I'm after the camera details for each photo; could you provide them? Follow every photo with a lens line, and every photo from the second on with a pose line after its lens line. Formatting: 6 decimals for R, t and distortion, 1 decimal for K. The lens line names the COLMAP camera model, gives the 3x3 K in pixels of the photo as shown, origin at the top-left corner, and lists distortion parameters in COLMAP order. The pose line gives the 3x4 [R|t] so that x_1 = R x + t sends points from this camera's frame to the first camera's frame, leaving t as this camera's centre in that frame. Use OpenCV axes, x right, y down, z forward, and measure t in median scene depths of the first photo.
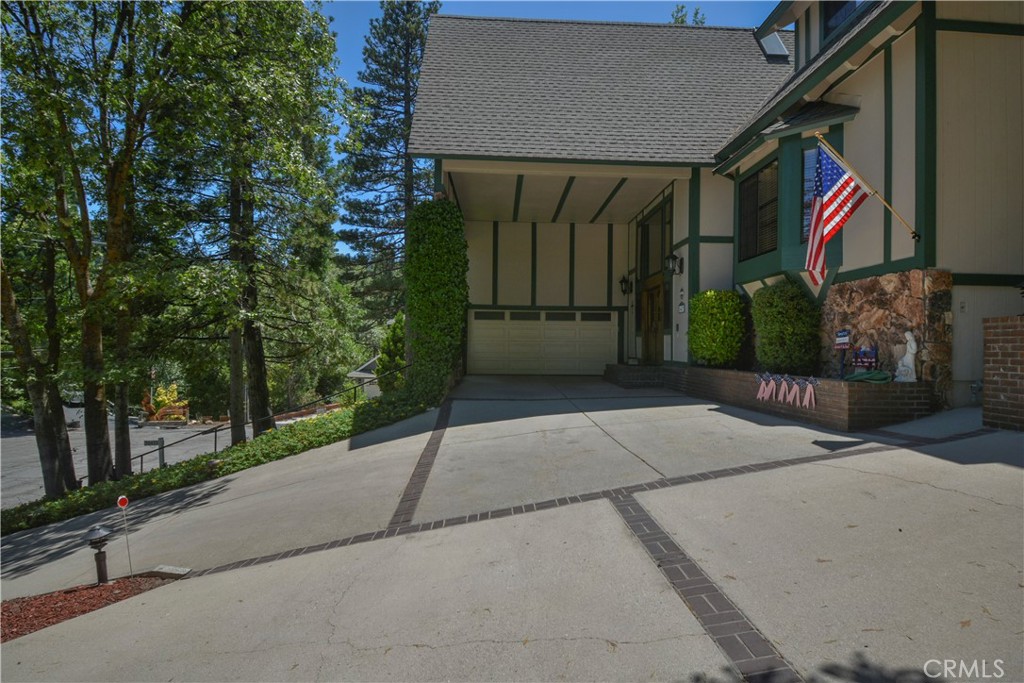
lens RADIAL K [[585.4, 0, 512.1], [0, 585.4, 338.5], [0, 0, 1]] dist [0.003223, -0.019654]
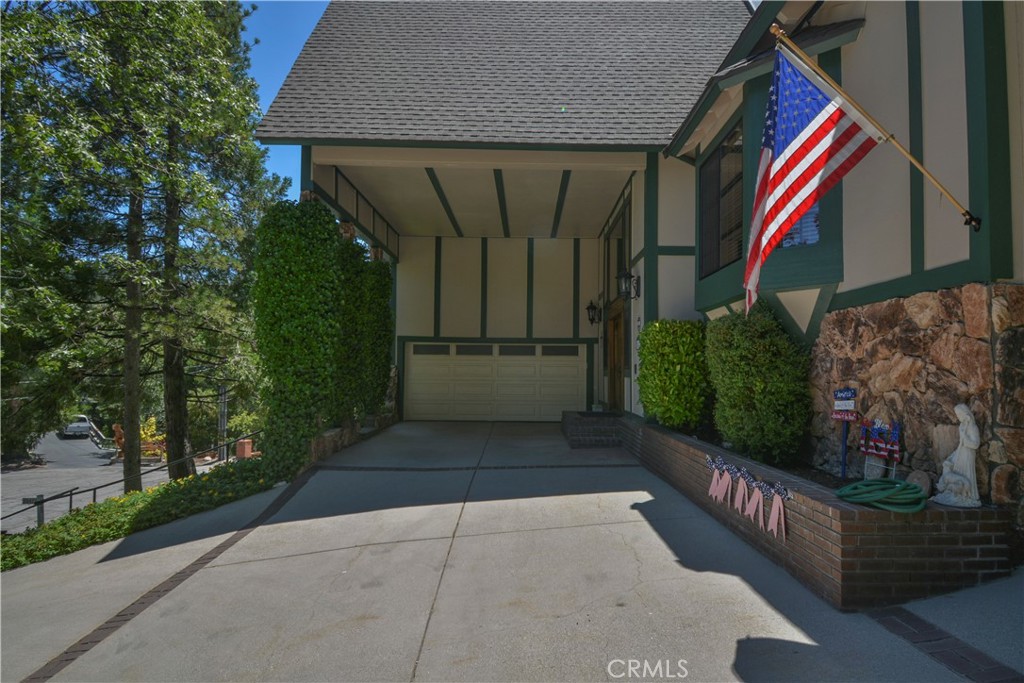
lens RADIAL K [[585.4, 0, 514.9], [0, 585.4, 346.8], [0, 0, 1]] dist [0.003223, -0.019654]
pose [[0.999147, -0.001906, -0.041240, 0.230332], [0.000651, 0.999537, -0.030414, -0.035432], [0.041279, 0.030361, 0.998686, 0.352651]]
